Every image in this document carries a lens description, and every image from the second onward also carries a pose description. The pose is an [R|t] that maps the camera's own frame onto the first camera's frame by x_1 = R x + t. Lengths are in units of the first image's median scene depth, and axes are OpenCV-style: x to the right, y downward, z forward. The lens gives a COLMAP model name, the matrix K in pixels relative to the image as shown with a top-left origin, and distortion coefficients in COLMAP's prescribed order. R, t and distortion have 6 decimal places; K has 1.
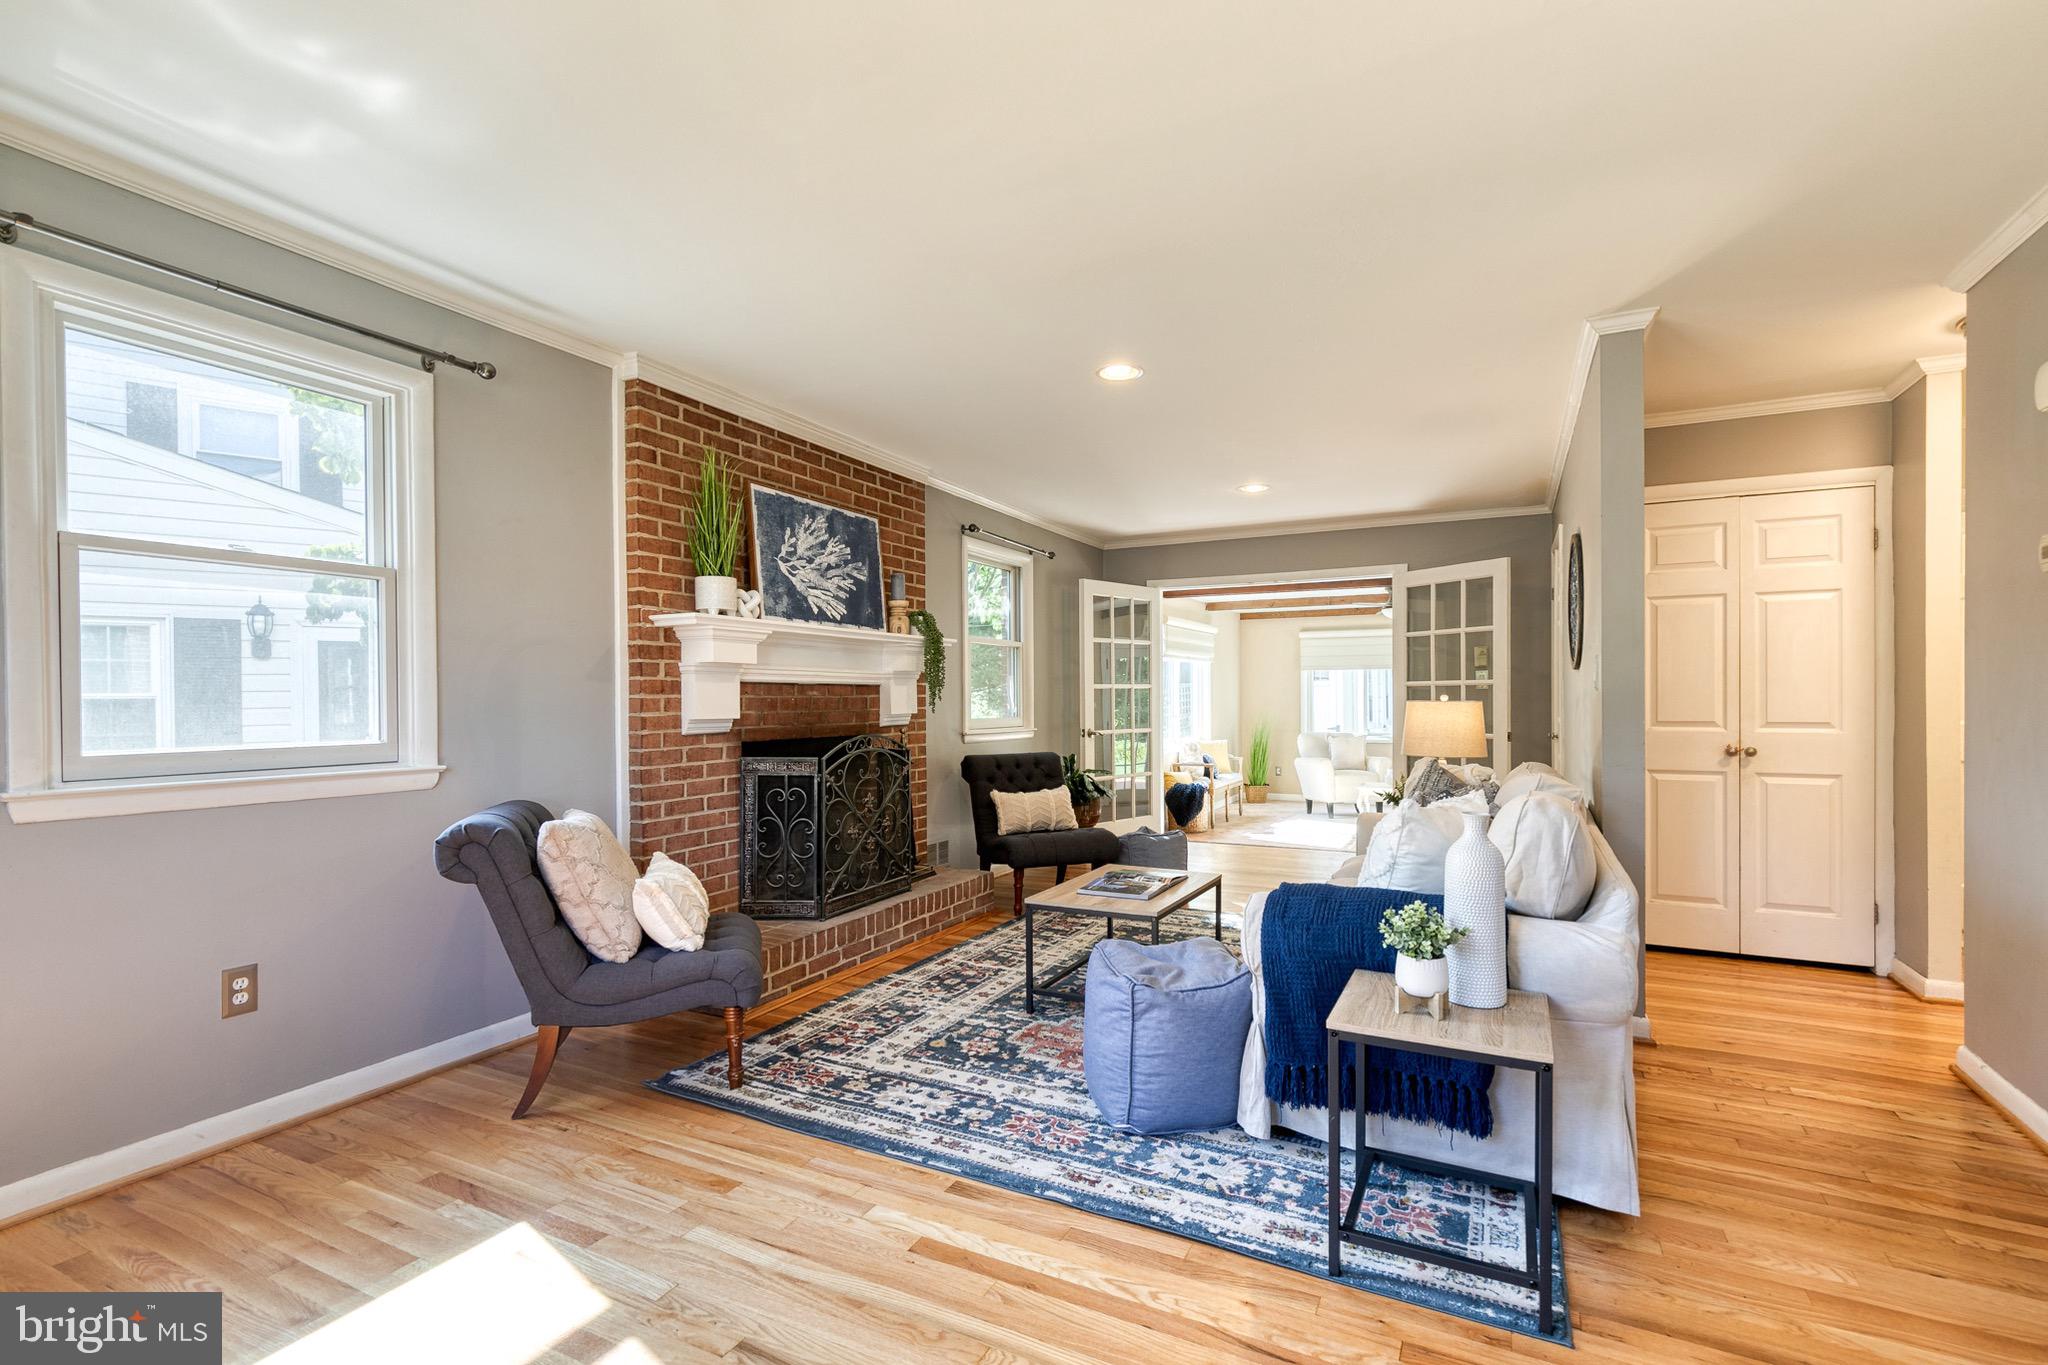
lens RADIAL K [[895.3, 0, 1011.3], [0, 895.3, 710.9], [0, 0, 1]] dist [0.010954, -0.000059]
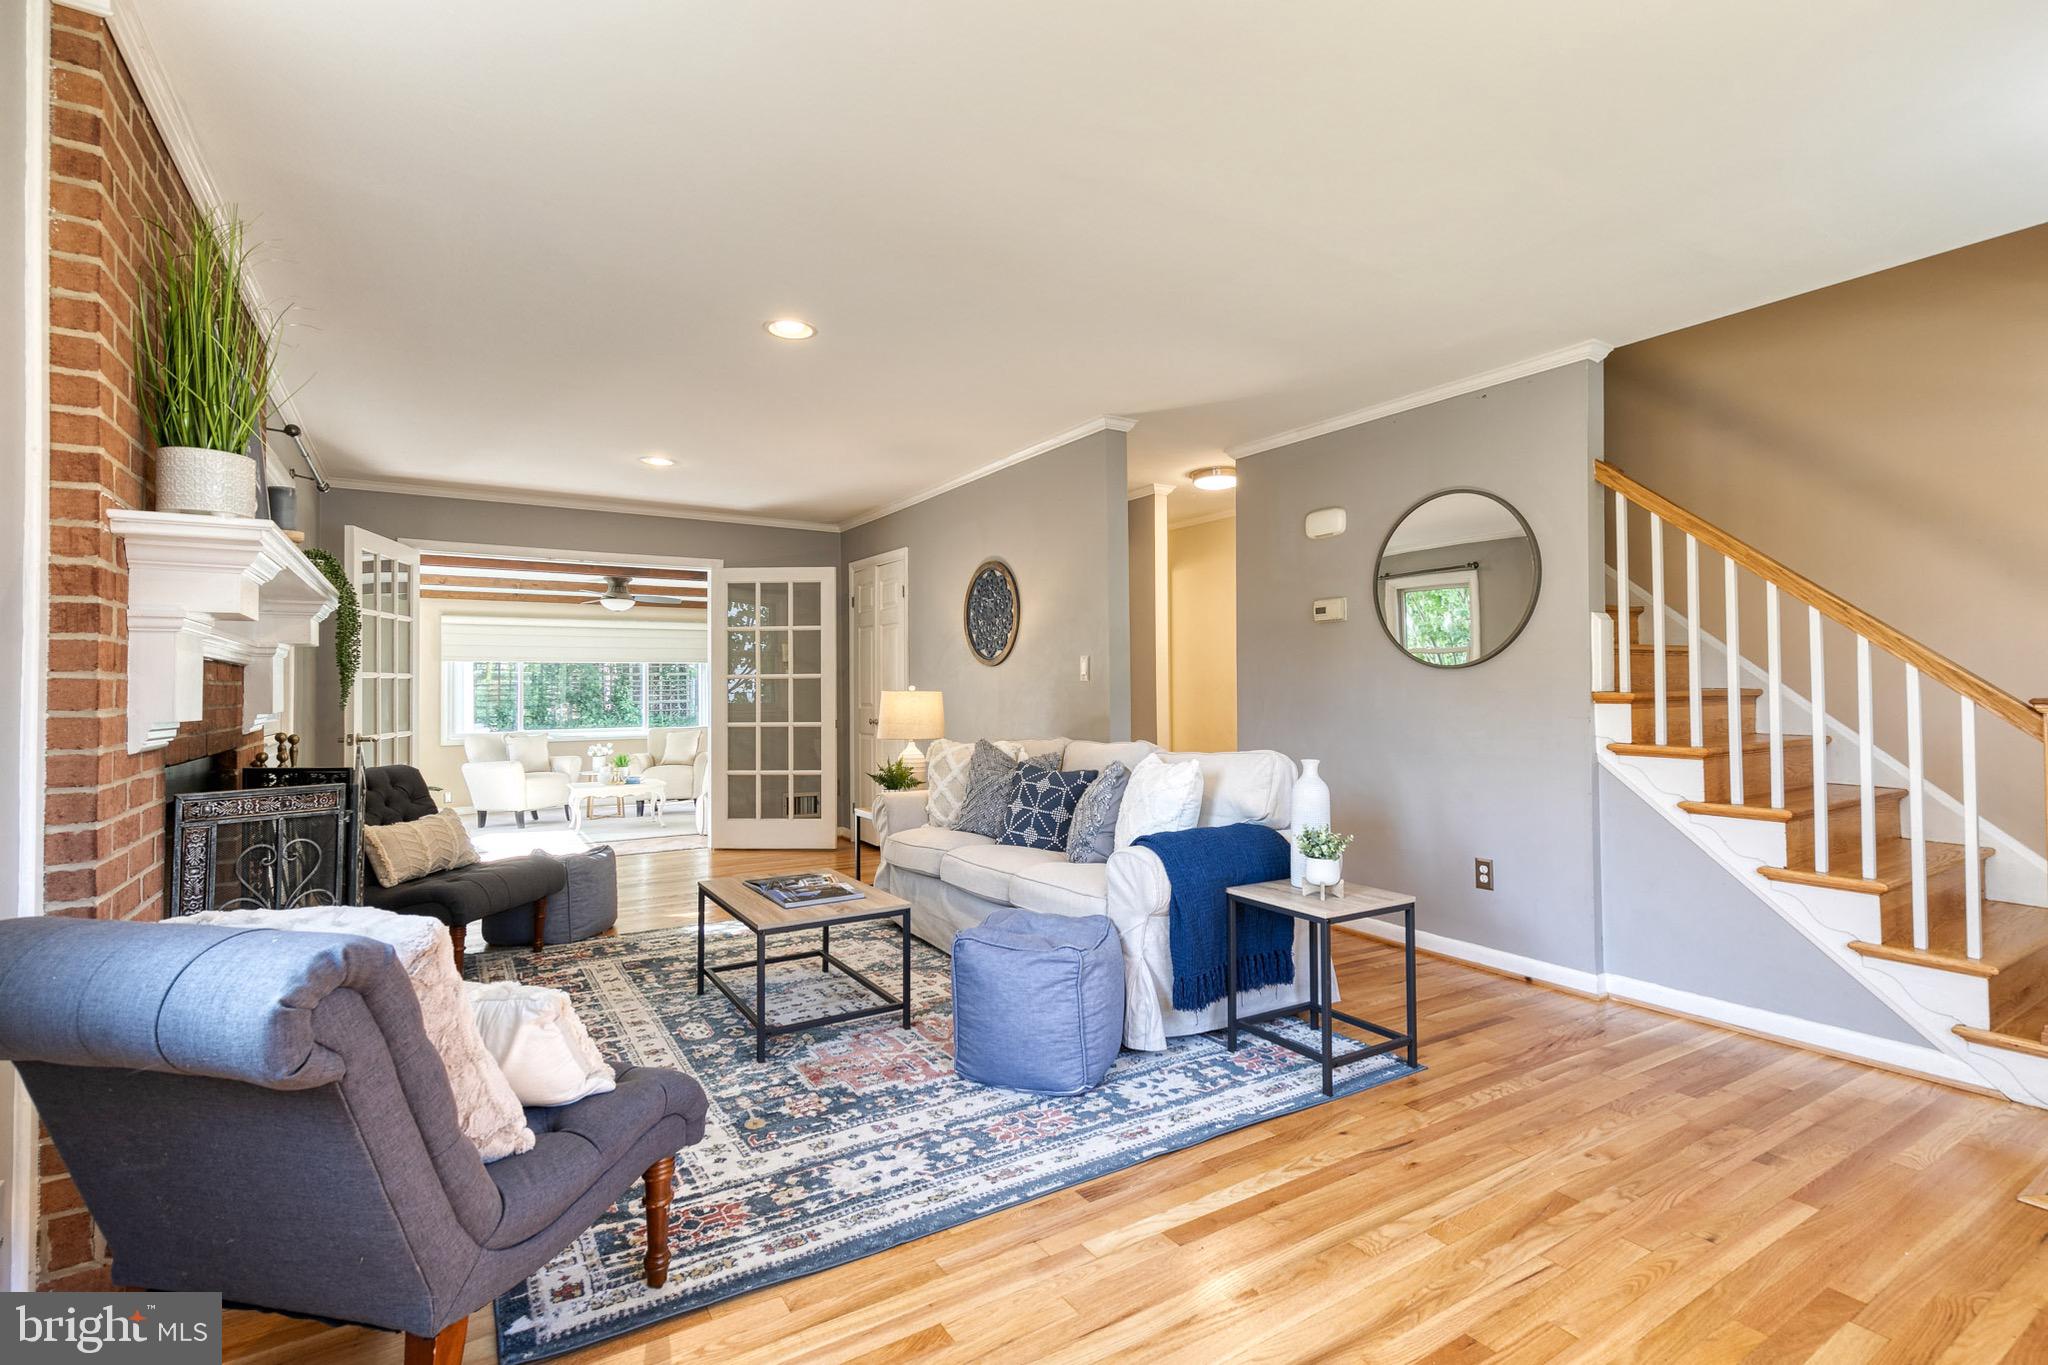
lens RADIAL K [[941.3, 0, 993.2], [0, 941.3, 678.8], [0, 0, 1]] dist [0.011734, -0.000164]
pose [[0.531636, 0.012367, 0.846882, -0.582878], [0.015277, 0.999591, -0.024187, 0.005097], [-0.846835, 0.025796, 0.531230, 0.325411]]
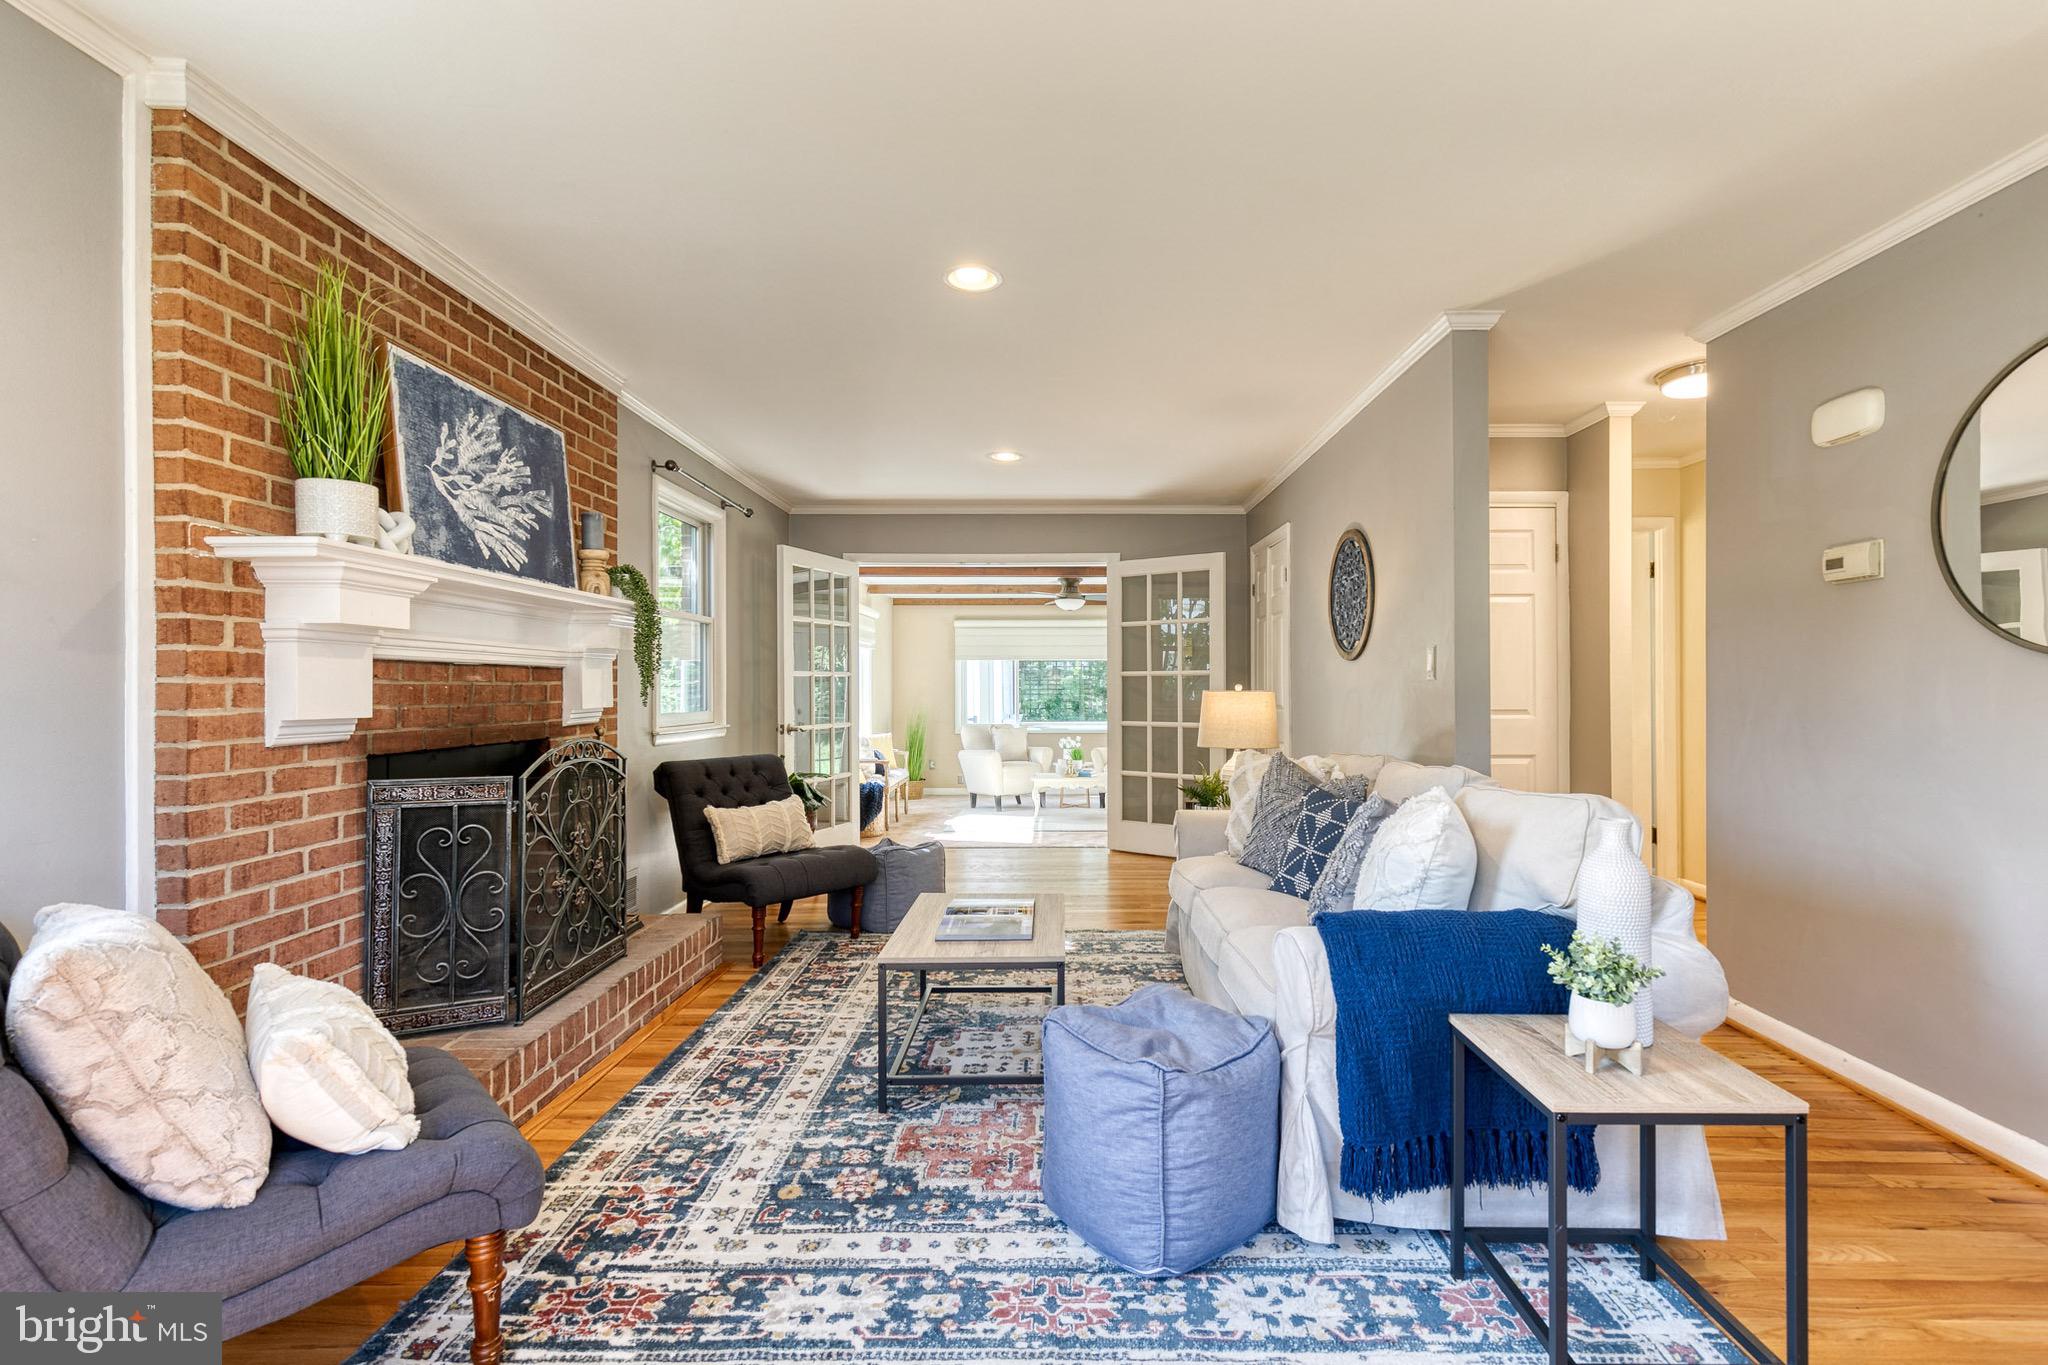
lens RADIAL K [[930.6, 0, 1038.1], [0, 930.6, 689.5], [0, 0, 1]] dist [0.008646, 0.000077]
pose [[0.890722, 0.001982, 0.454544, -0.205084], [0.004073, 0.999916, -0.012343, -0.001045], [-0.454530, 0.012845, 0.890639, 0.240389]]
